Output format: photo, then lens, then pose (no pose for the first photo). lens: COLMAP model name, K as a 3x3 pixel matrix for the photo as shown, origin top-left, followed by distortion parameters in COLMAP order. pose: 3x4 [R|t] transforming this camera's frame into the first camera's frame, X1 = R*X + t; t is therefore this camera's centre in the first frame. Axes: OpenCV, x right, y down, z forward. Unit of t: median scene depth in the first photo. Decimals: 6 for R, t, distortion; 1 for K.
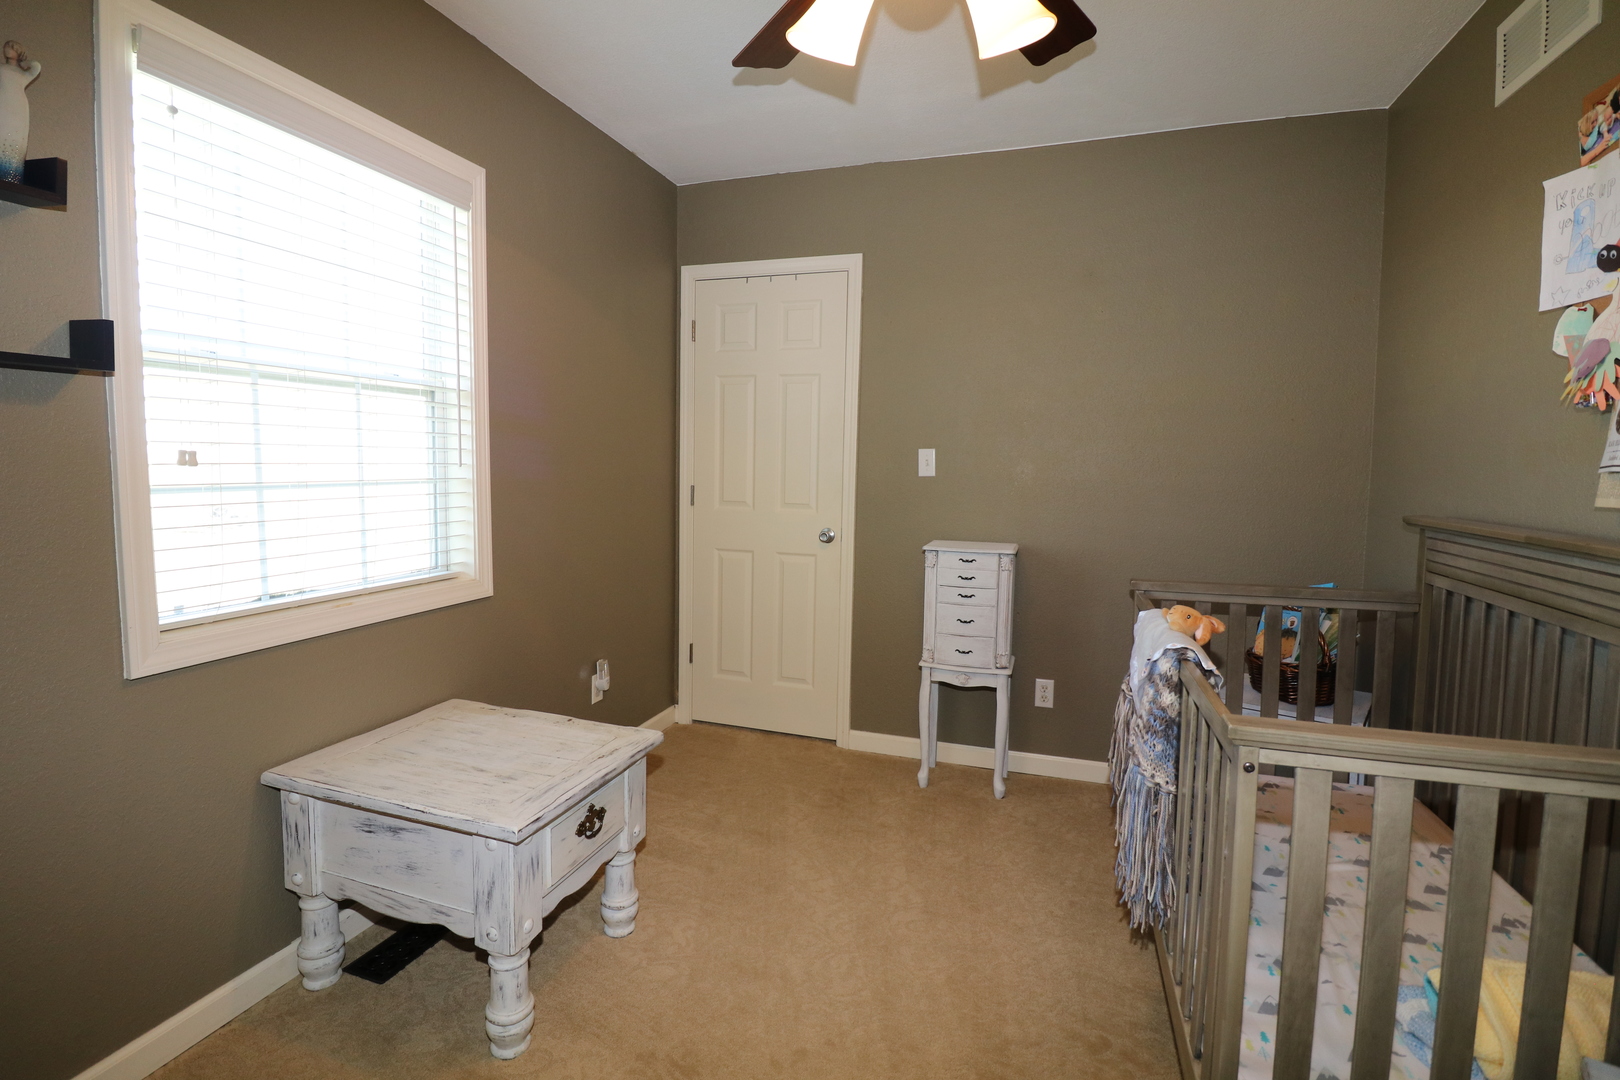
lens RADIAL K [[749.1, 0, 804.8], [0, 749.1, 522.6], [0, 0, 1]] dist [-0.002492, -0.011287]
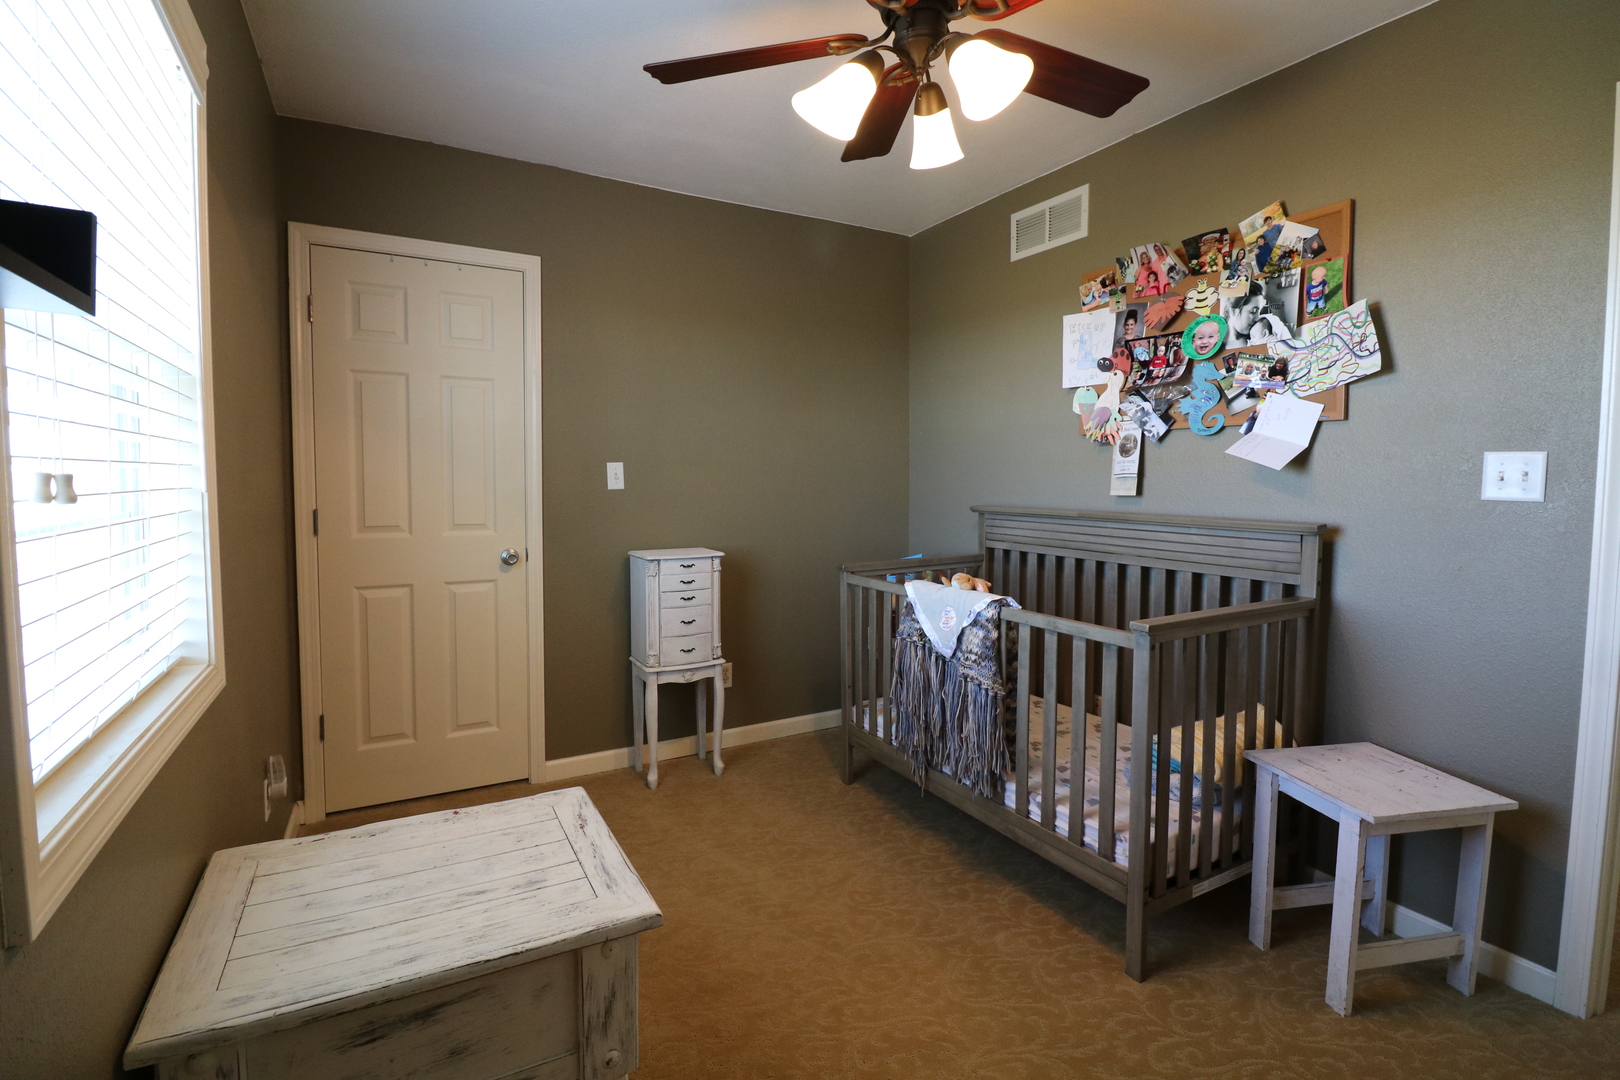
lens RADIAL K [[749.1, 0, 784.0], [0, 749.1, 523.6], [0, 0, 1]] dist [-0.002492, -0.011287]
pose [[0.675928, -0.058881, 0.734612, -0.566434], [0.066864, 0.997592, 0.018436, -0.024886], [-0.733928, 0.036657, 0.678237, 0.187243]]
